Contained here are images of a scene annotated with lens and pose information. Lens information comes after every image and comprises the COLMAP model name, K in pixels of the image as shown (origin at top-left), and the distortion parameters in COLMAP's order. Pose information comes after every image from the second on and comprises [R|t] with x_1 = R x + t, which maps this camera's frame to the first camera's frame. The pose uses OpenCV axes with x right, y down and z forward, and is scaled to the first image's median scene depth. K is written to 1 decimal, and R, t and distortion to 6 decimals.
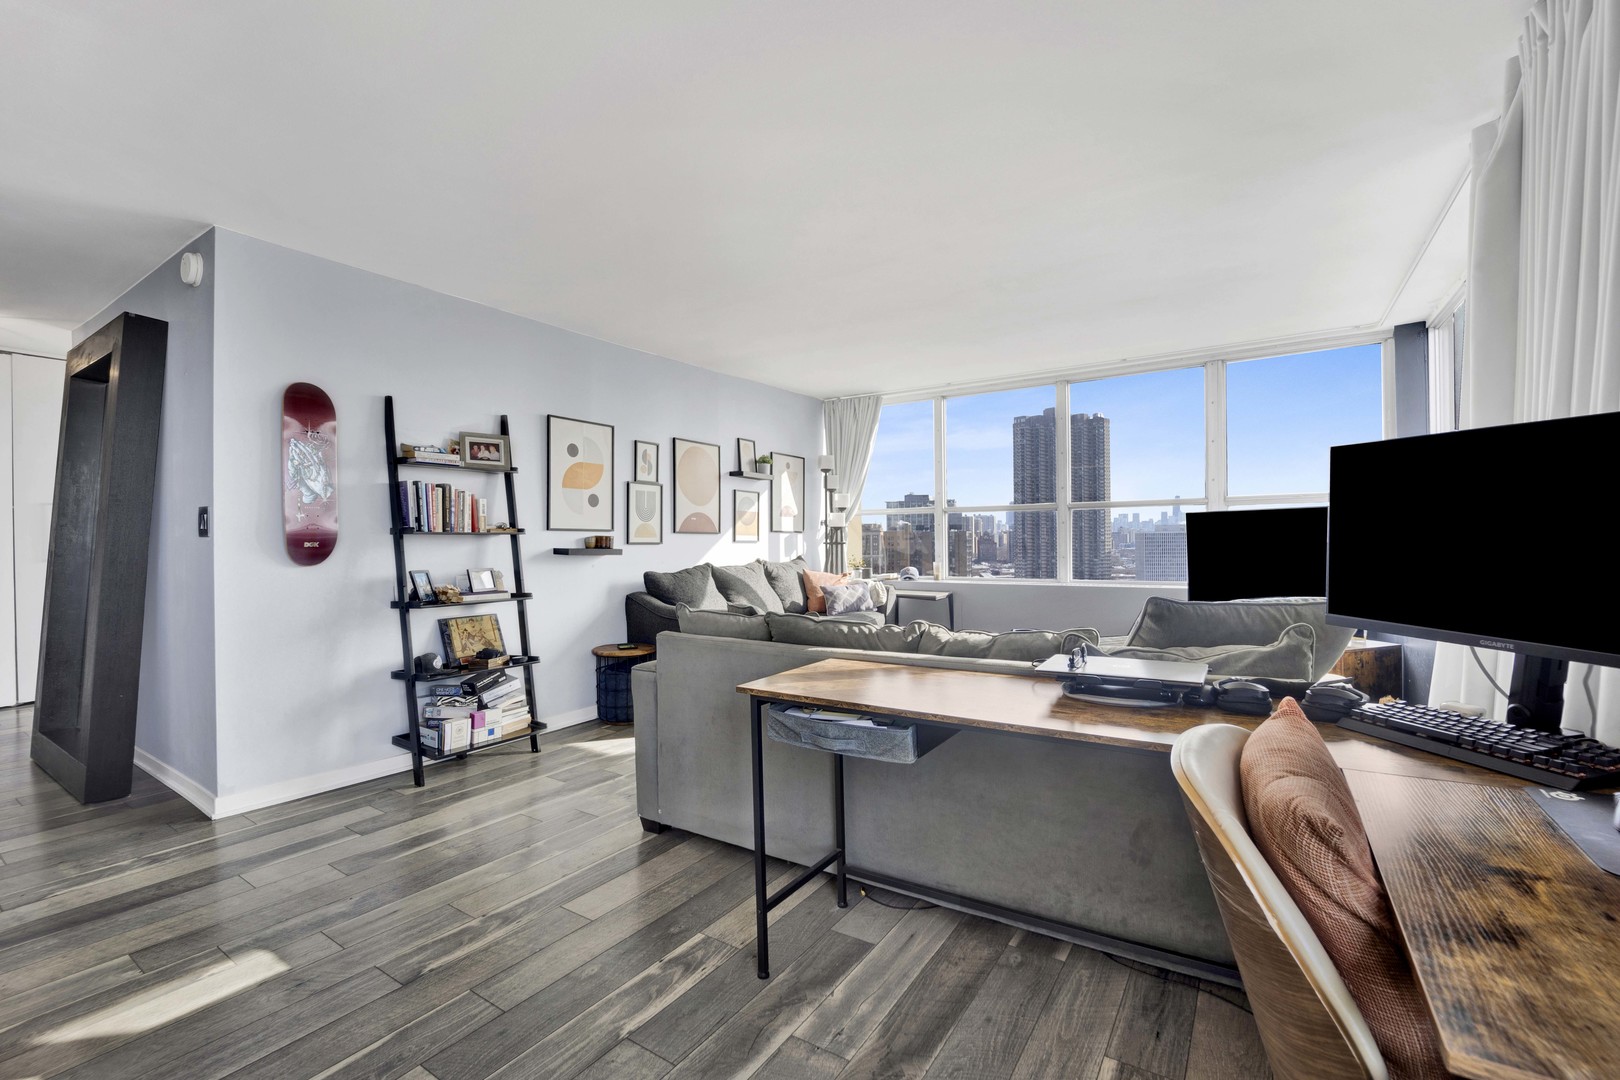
lens RADIAL K [[686.4, 0, 805.3], [0, 686.4, 537.0], [0, 0, 1]] dist [-0.029169, 0.000535]
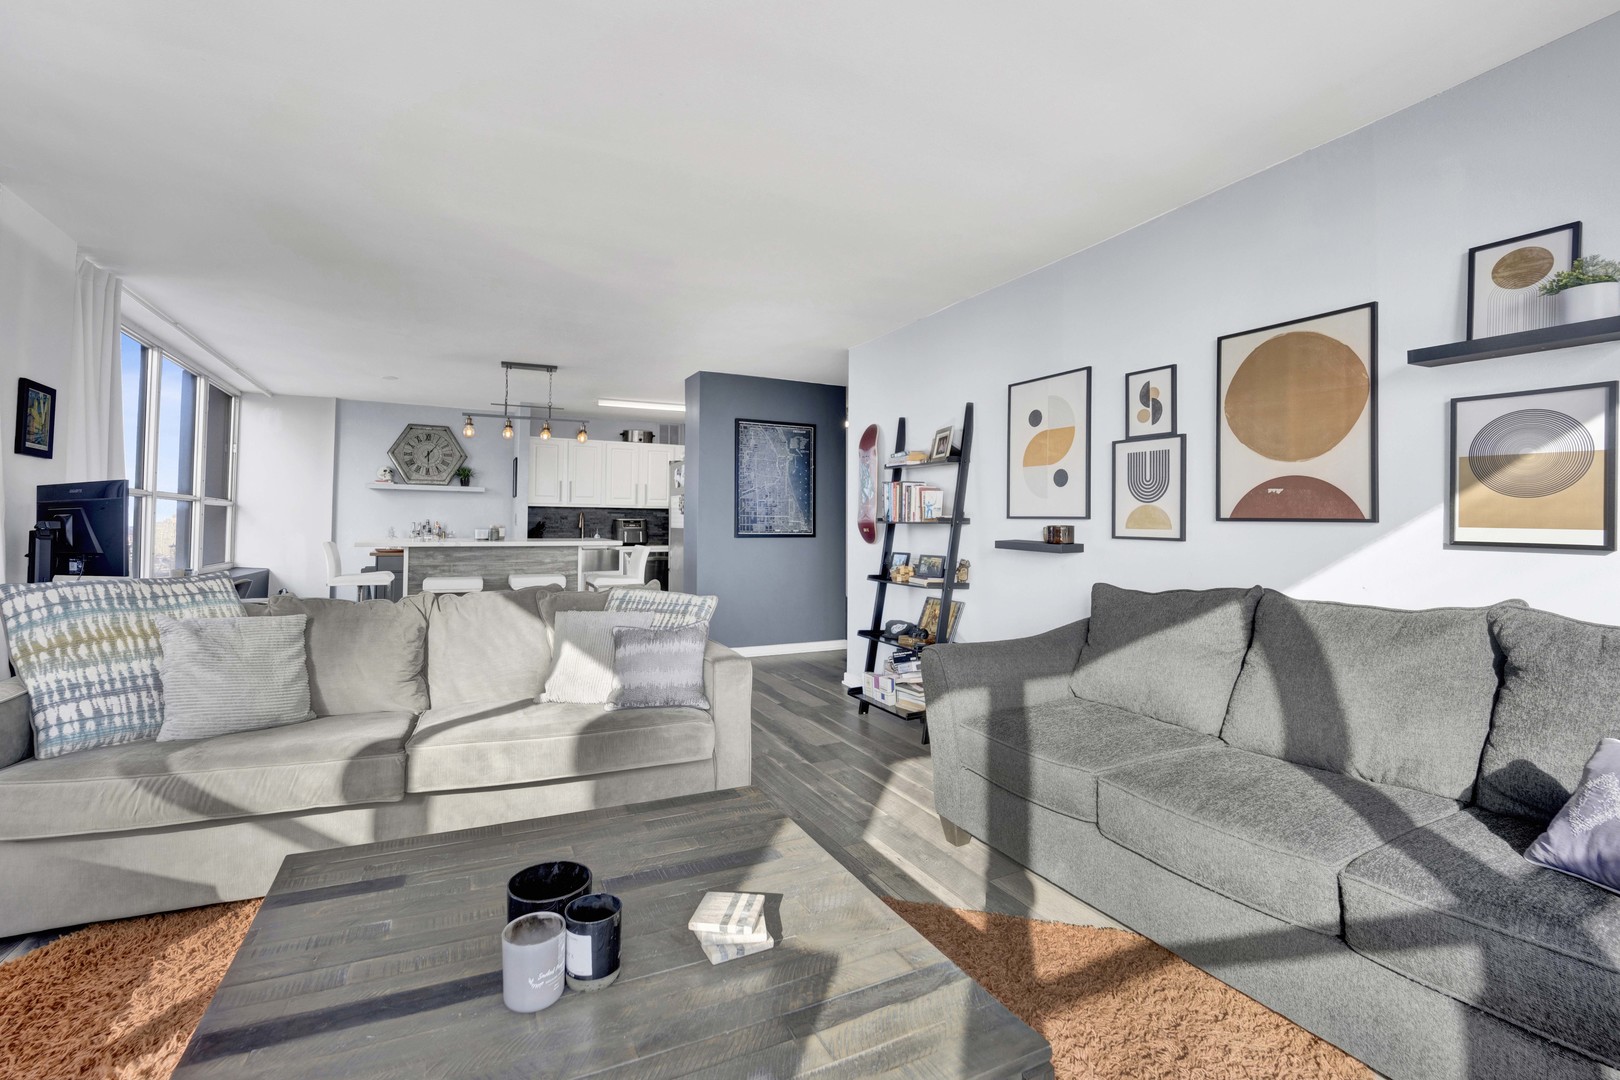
lens RADIAL K [[660.4, 0, 805.4], [0, 660.4, 509.2], [0, 0, 1]] dist [0.000022, 0.000098]
pose [[-0.476201, -0.007587, -0.879303, 0.448323], [0.006962, 0.999899, -0.012398, -0.012294], [0.879309, -0.012026, -0.476101, 1.087967]]
